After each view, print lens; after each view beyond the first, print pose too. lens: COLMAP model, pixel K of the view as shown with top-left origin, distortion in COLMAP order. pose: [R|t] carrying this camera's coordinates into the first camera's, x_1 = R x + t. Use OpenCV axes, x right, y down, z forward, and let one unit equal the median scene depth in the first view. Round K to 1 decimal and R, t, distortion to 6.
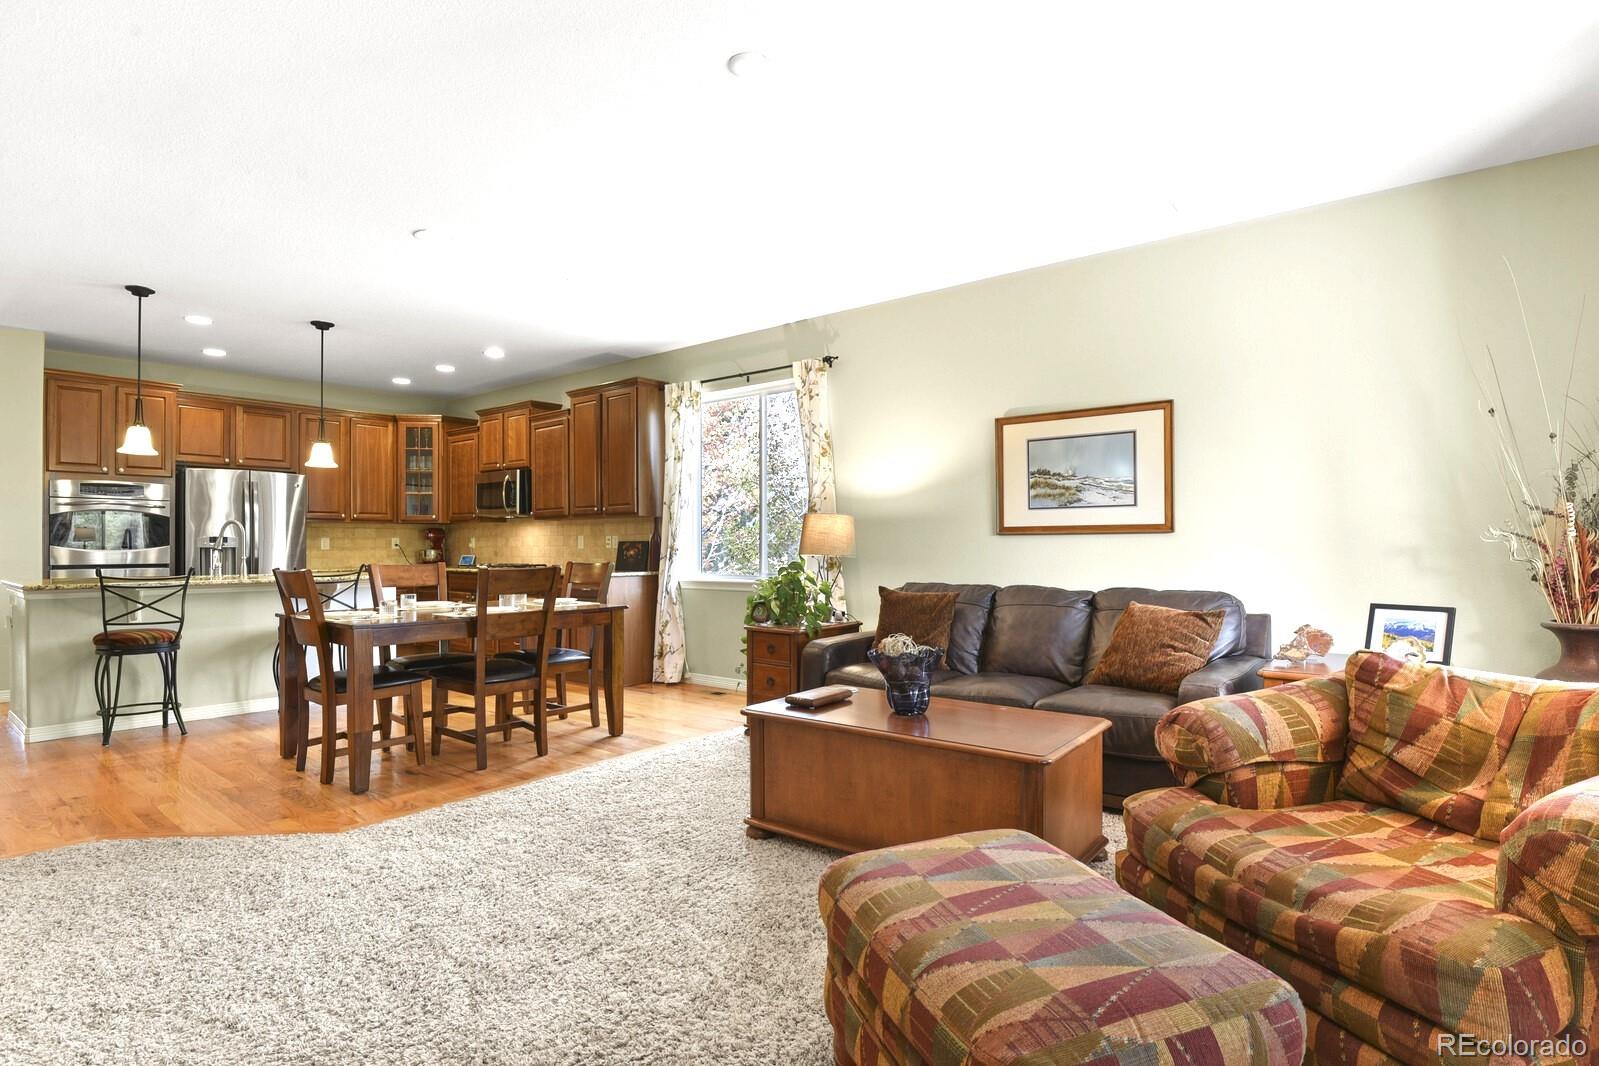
lens RADIAL K [[795.0, 0, 804.0], [0, 795.0, 540.6], [0, 0, 1]] dist [-0.023753, -0.004743]
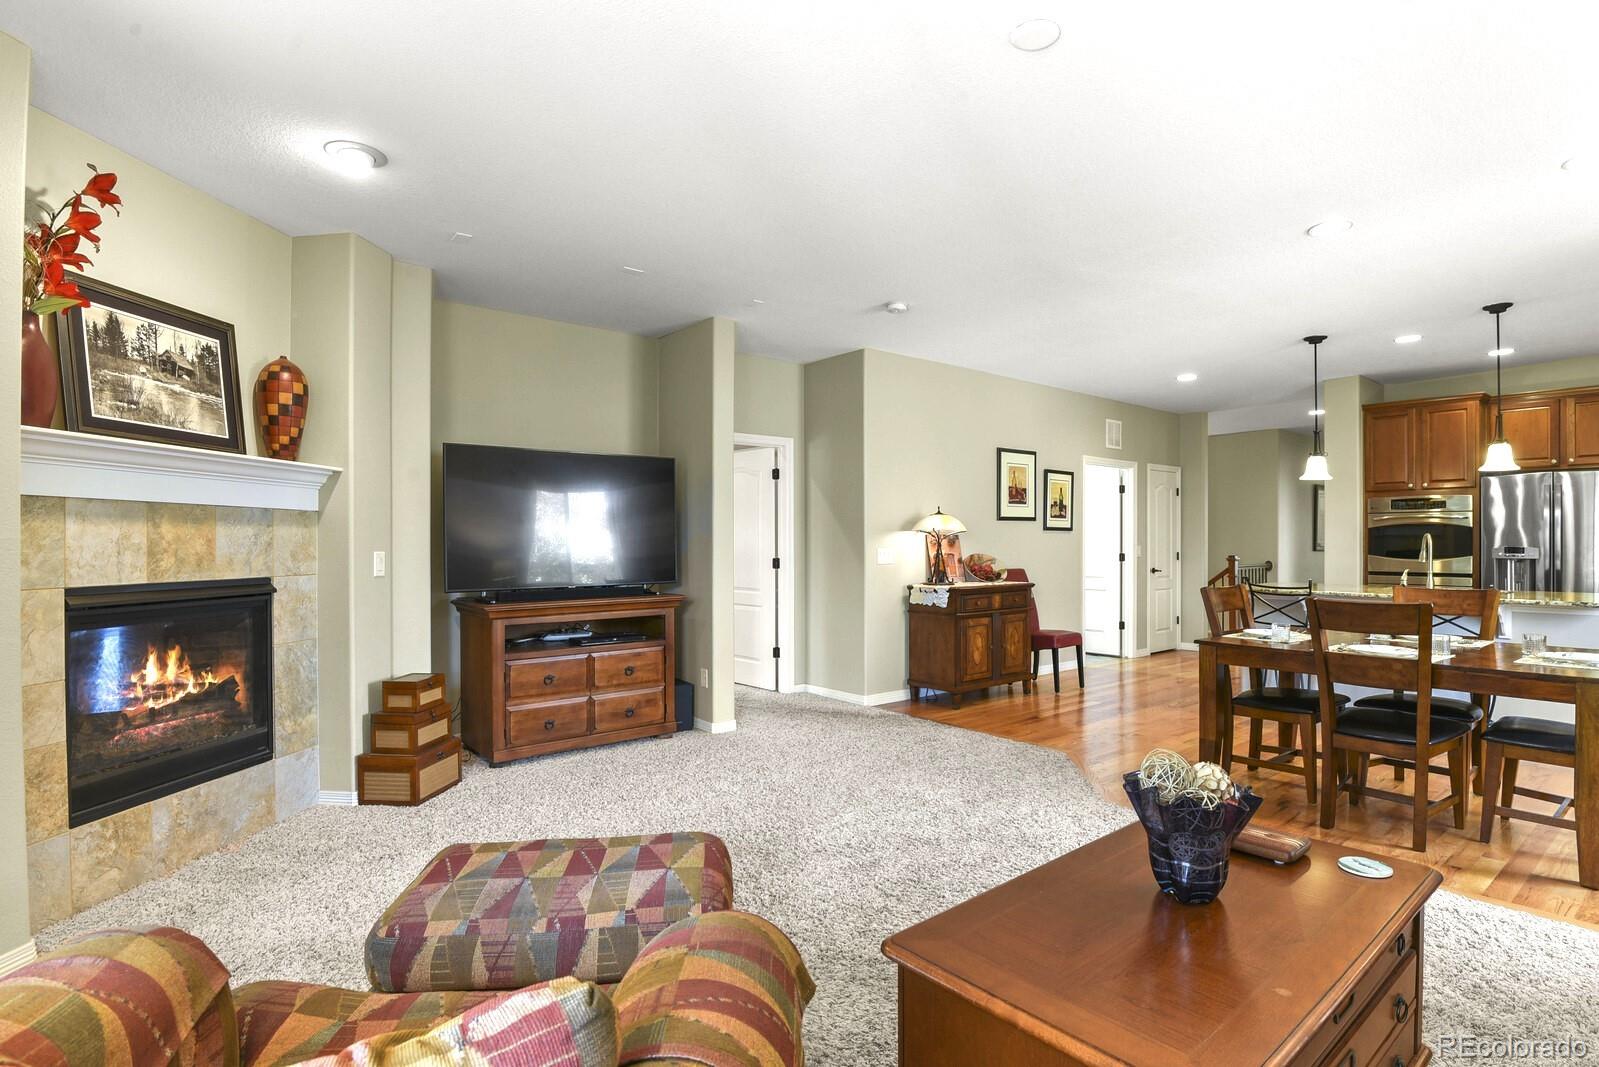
lens RADIAL K [[795.0, 0, 808.2], [0, 795.0, 534.6], [0, 0, 1]] dist [-0.023753, -0.004743]
pose [[-0.218296, -0.005211, -0.975869, 0.371606], [0.006882, 0.999953, -0.006879, -0.021085], [0.975858, -0.008217, -0.218250, 0.422523]]
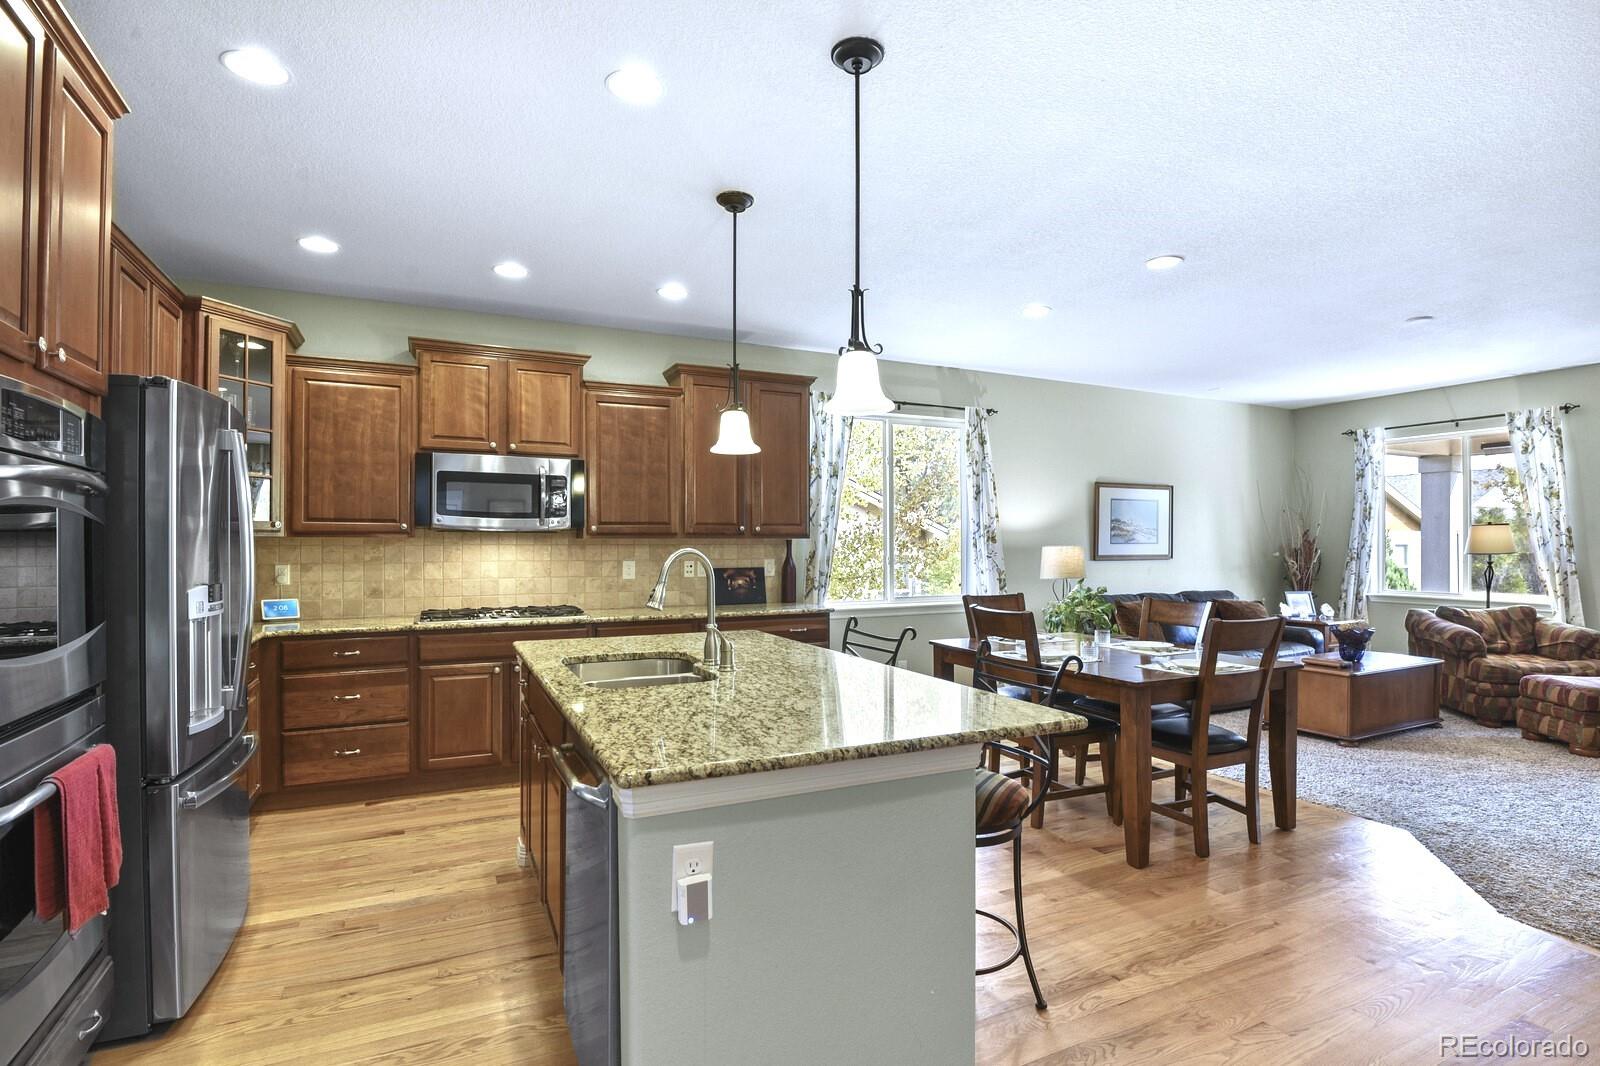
lens RADIAL K [[795.5, 0, 809.2], [0, 795.5, 543.4], [0, 0, 1]] dist [-0.023753, -0.004743]
pose [[0.430854, 0.006542, 0.902398, -1.056073], [-0.004948, 0.999976, -0.004887, -0.023542], [-0.902408, -0.002360, 0.430876, 0.676908]]
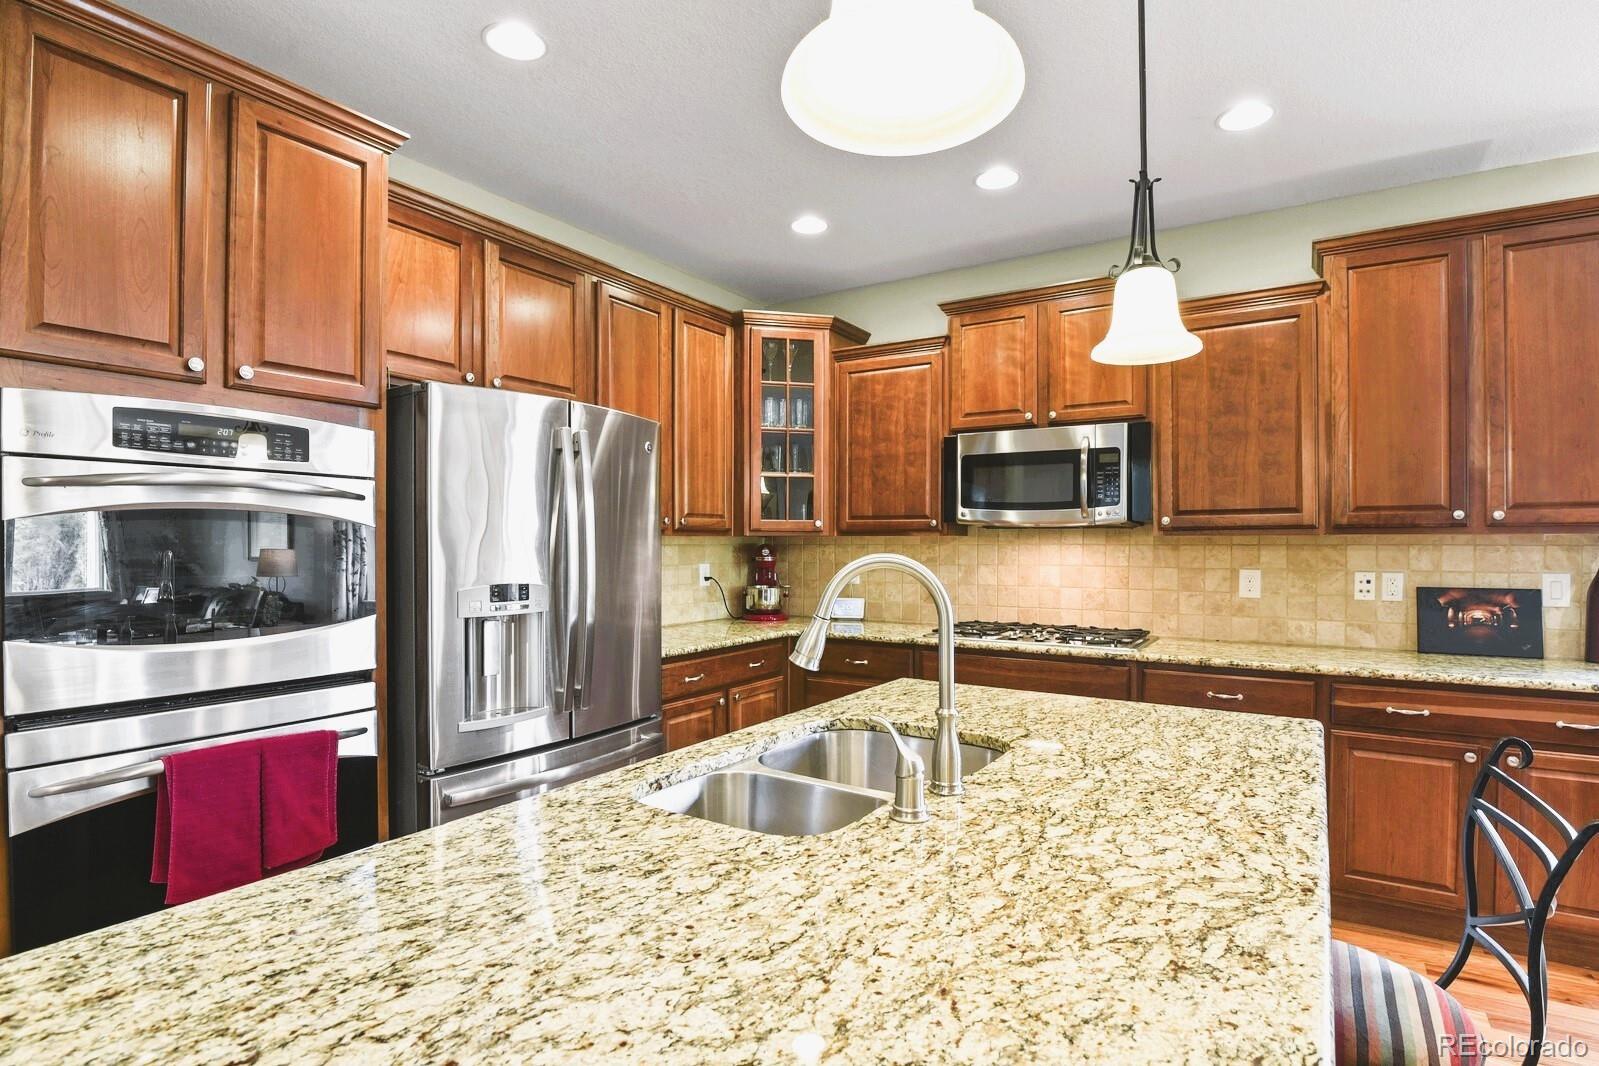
lens RADIAL K [[795.0, 0, 808.8], [0, 795.0, 545.9], [0, 0, 1]] dist [-0.023753, -0.004743]
pose [[0.994745, 0.003756, 0.102316, -0.721309], [-0.004750, 0.999944, 0.009469, -0.028375], [-0.102275, -0.009905, 0.994707, 0.705085]]
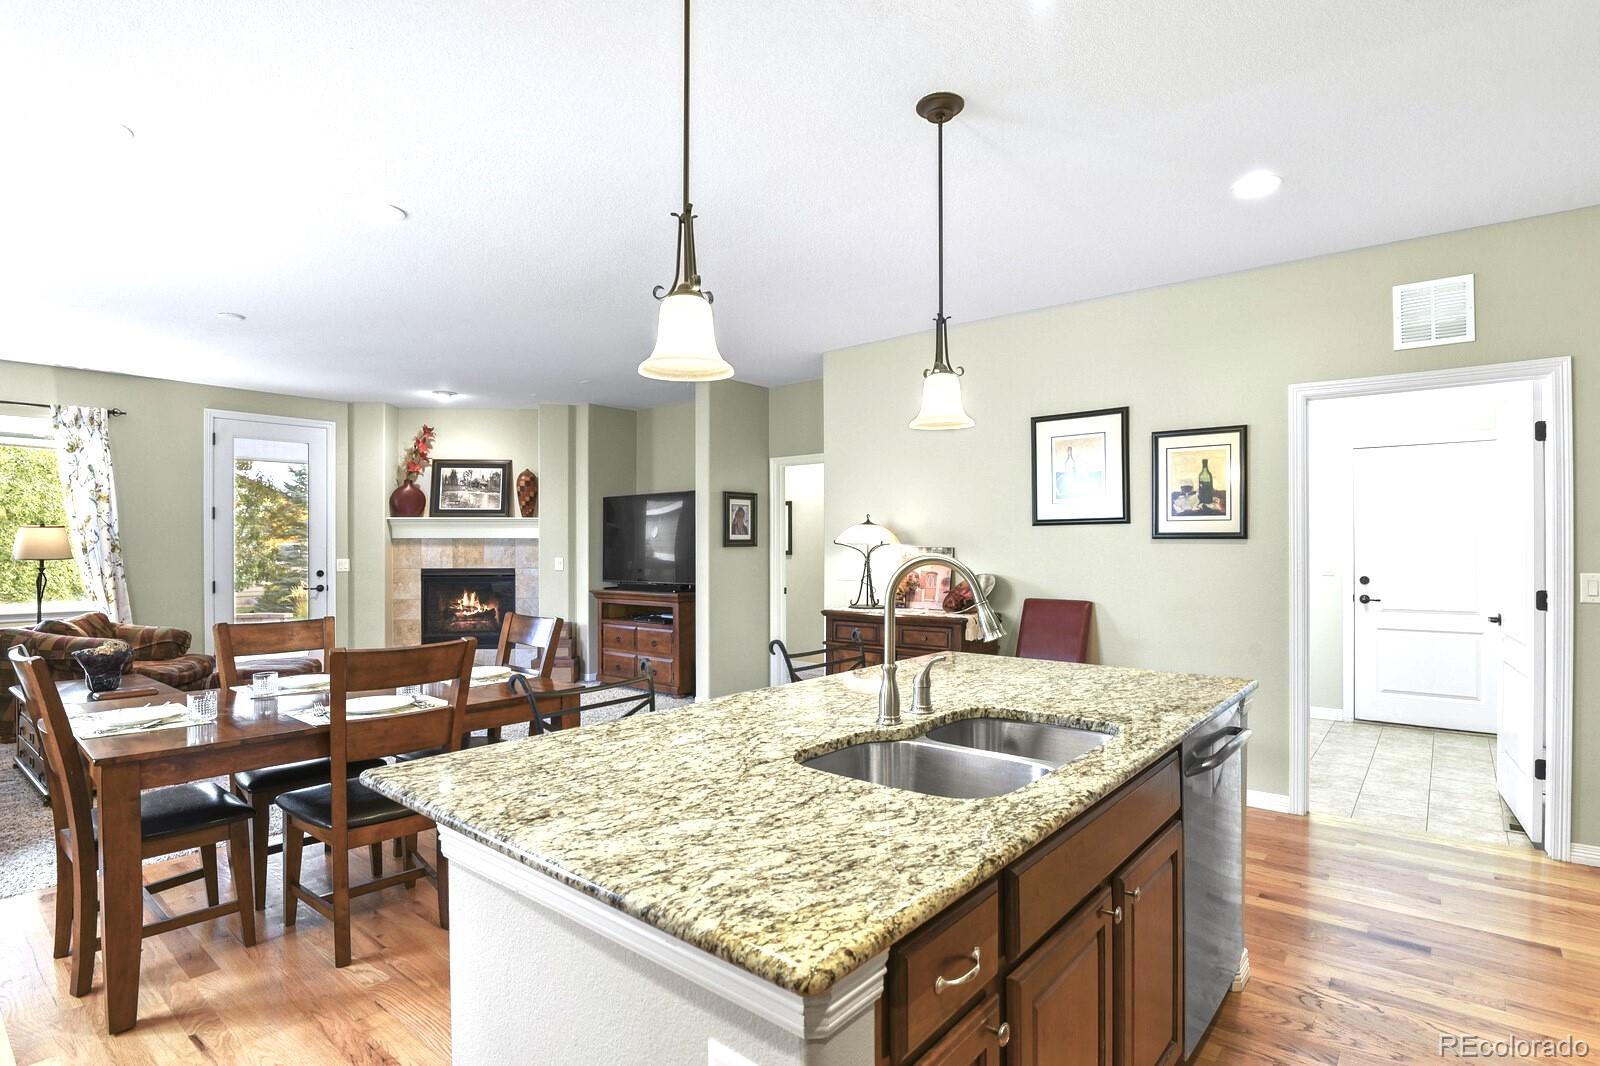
lens RADIAL K [[795.5, 0, 804.0], [0, 795.5, 539.4], [0, 0, 1]] dist [-0.023753, -0.004743]
pose [[-0.999791, 0.005440, 0.019713, -0.632127], [0.005189, 0.999906, -0.012720, -0.026022], [-0.019780, -0.012615, -0.999725, 1.239315]]
